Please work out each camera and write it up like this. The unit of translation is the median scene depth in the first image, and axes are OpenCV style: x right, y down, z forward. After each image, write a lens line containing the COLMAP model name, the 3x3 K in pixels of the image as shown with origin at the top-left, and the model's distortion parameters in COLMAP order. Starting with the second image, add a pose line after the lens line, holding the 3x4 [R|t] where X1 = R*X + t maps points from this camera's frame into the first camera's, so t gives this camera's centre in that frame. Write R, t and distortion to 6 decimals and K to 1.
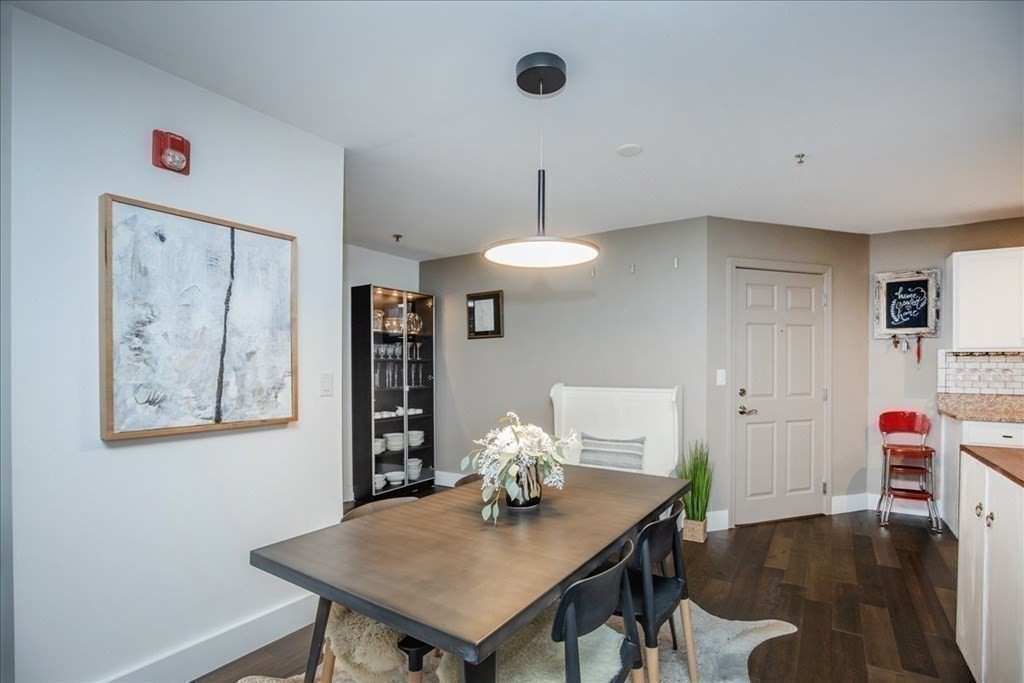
lens RADIAL K [[471.6, 0, 550.3], [0, 471.6, 370.3], [0, 0, 1]] dist [-0.015185, 0.001044]
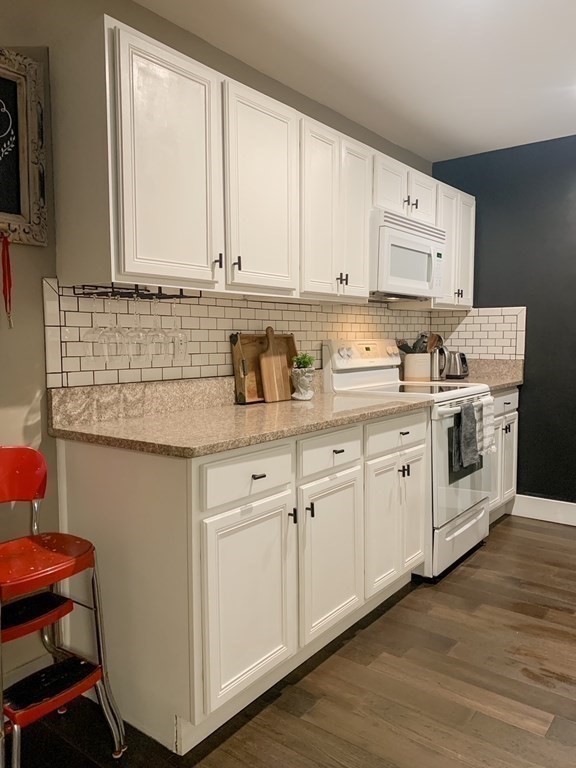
lens RADIAL K [[583.0, 0, 284.7], [0, 583.0, 382.1], [0, 0, 1]] dist [0.004768, 0.000259]
pose [[0.125056, -0.073763, 0.989404, 0.364114], [0.017557, 0.997241, 0.072128, 0.010756], [-0.991994, 0.008351, 0.126006, 0.736867]]
